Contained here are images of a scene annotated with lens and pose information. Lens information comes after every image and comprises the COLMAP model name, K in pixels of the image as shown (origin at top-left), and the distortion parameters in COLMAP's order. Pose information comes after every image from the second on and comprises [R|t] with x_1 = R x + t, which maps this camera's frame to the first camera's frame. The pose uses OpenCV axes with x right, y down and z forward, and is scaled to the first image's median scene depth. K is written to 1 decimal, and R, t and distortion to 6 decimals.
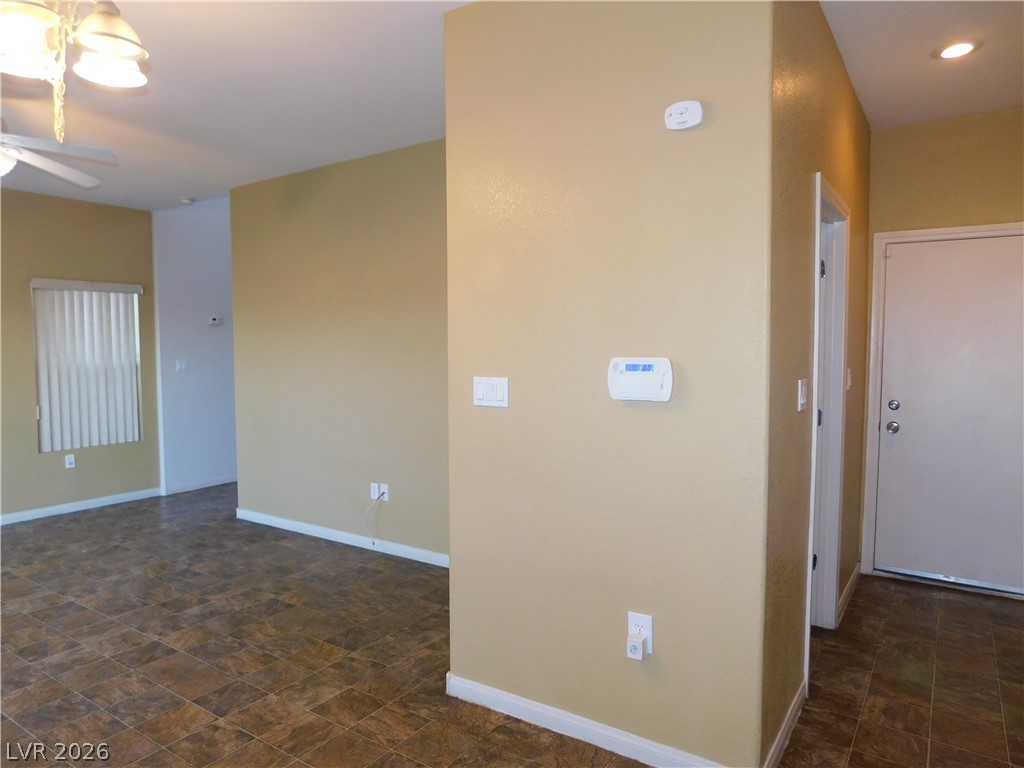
lens RADIAL K [[678.8, 0, 507.5], [0, 678.8, 367.6], [0, 0, 1]] dist [-0.067745, 0.059331]
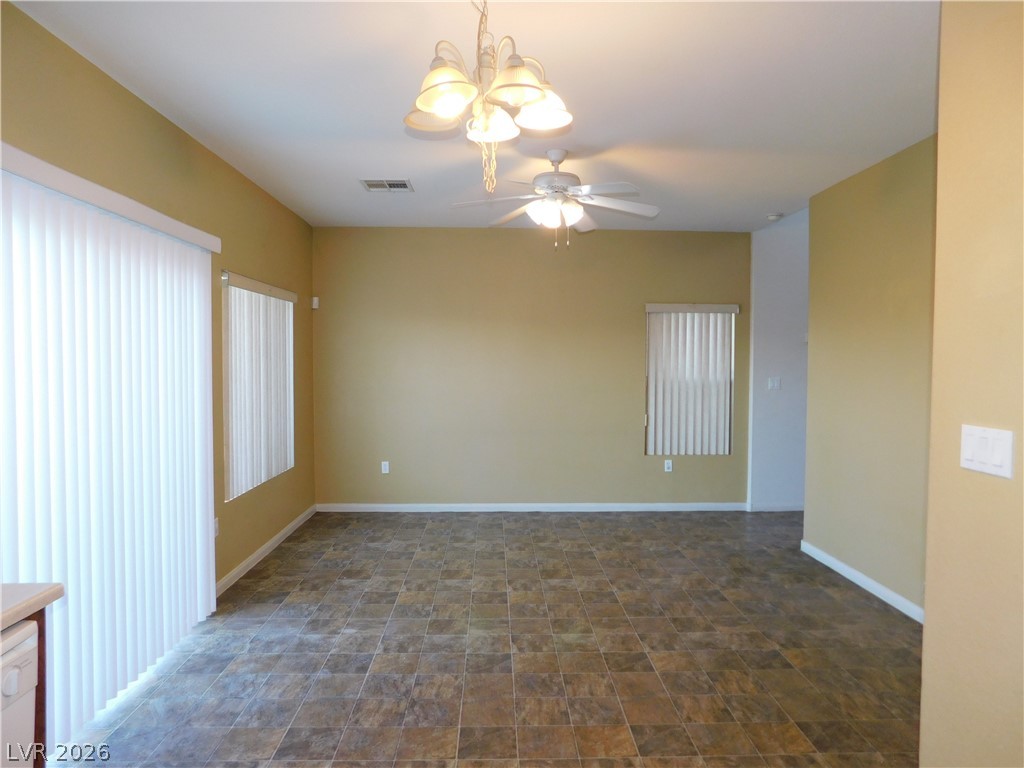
lens RADIAL K [[678.8, 0, 520.5], [0, 678.8, 370.1], [0, 0, 1]] dist [-0.067745, 0.059331]
pose [[0.598512, 0.024774, -0.800731, 0.152495], [-0.040037, 0.999198, 0.000989, -0.016699], [0.800113, 0.031467, 0.599024, 0.183717]]
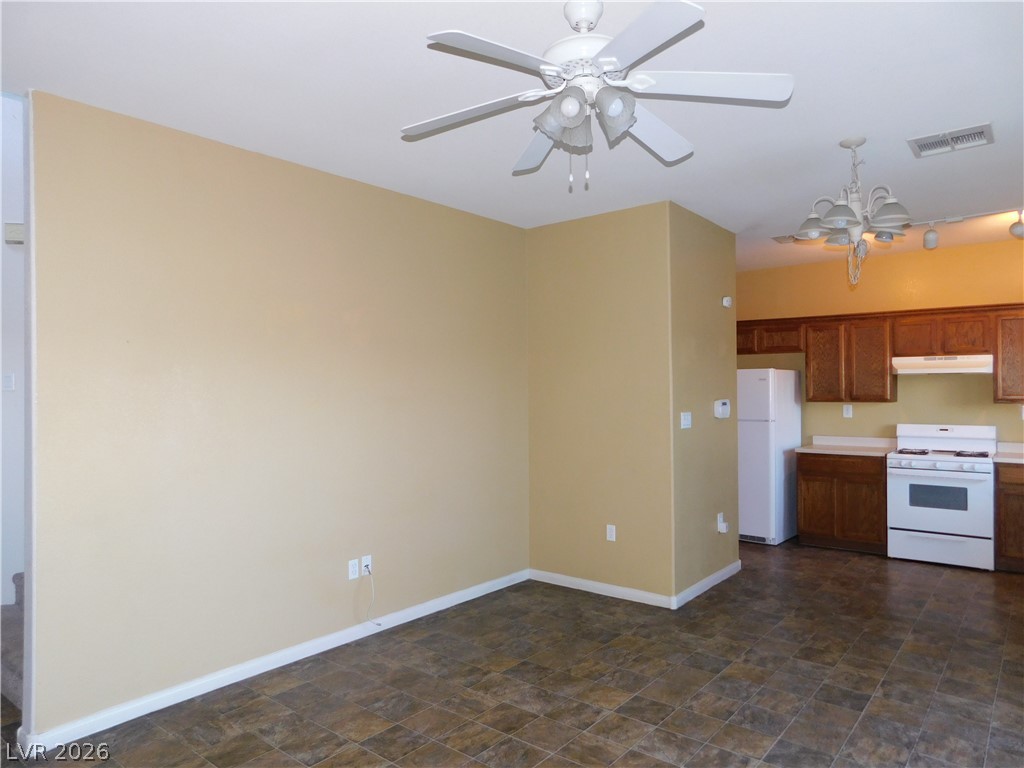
lens RADIAL K [[678.8, 0, 514.9], [0, 678.8, 380.6], [0, 0, 1]] dist [-0.067745, 0.059331]
pose [[0.077069, 0.022832, 0.996764, -1.282018], [0.038671, 0.998917, -0.025871, -0.028036], [-0.996275, 0.040540, 0.076103, 0.908024]]
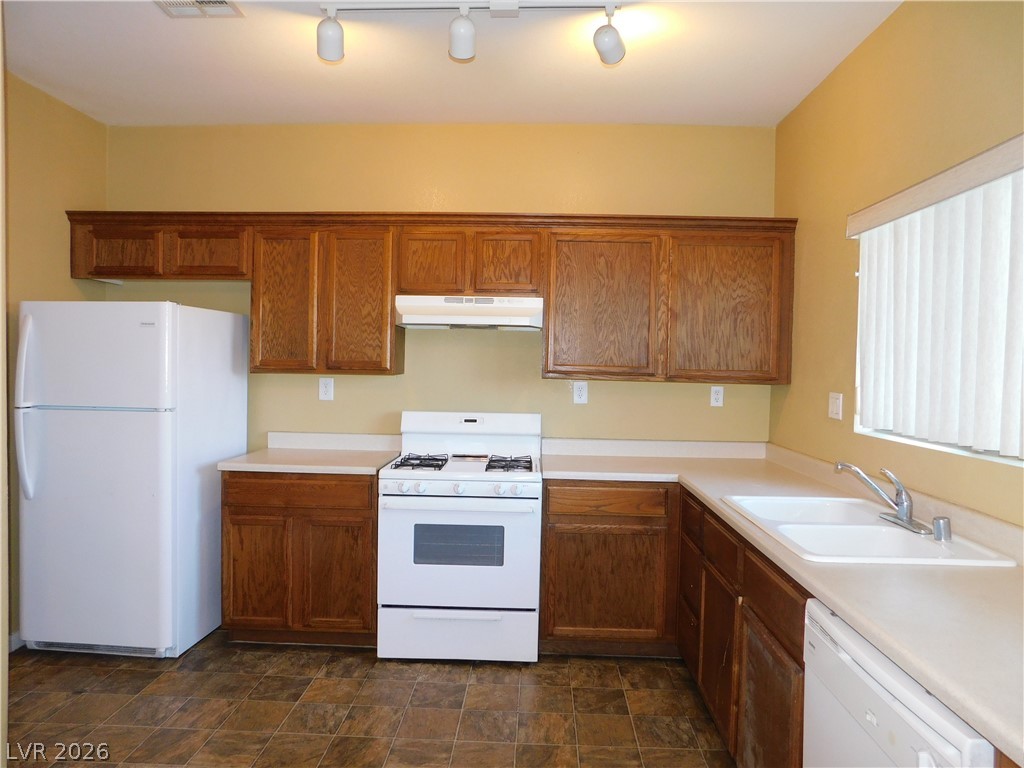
lens RADIAL K [[678.8, 0, 515.2], [0, 678.8, 382.0], [0, 0, 1]] dist [-0.067745, 0.059331]
pose [[-0.536324, -0.023644, 0.843681, -0.475027], [0.015839, 0.999150, 0.038070, -0.004499], [-0.843864, 0.033781, -0.535493, 0.481758]]
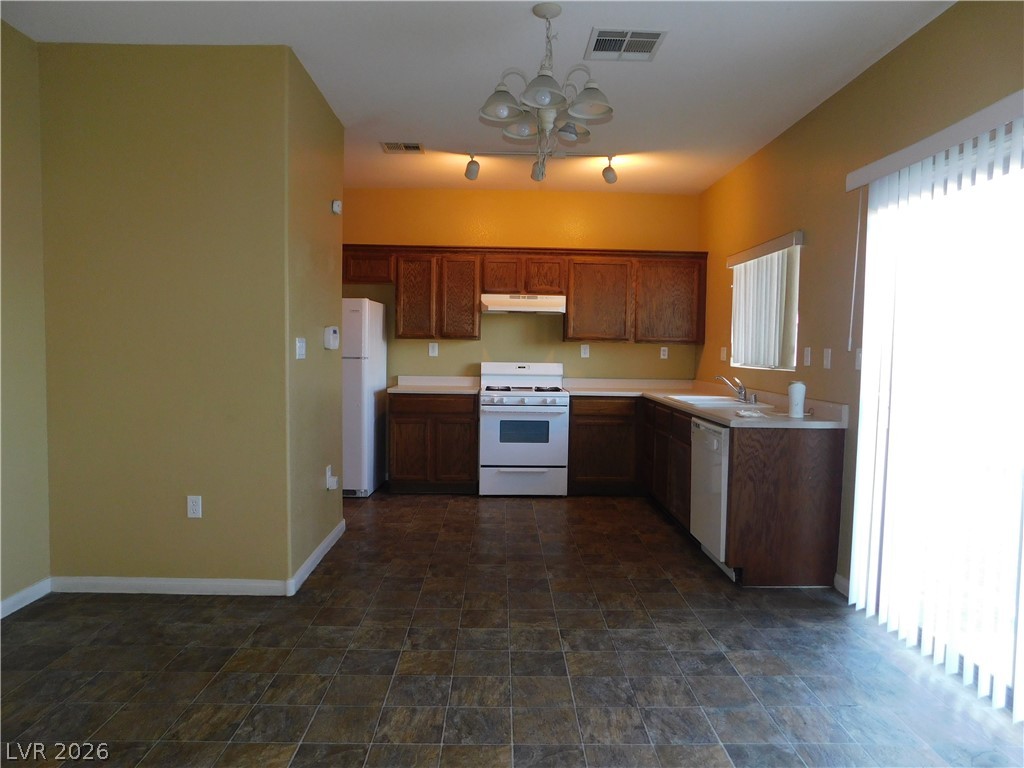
lens RADIAL K [[678.8, 0, 516.0], [0, 678.8, 380.6], [0, 0, 1]] dist [-0.067745, 0.059331]
pose [[-0.585486, -0.040088, 0.809691, -0.962734], [0.017300, 0.997931, 0.061917, 0.016544], [-0.810498, 0.050259, -0.583581, 1.002136]]
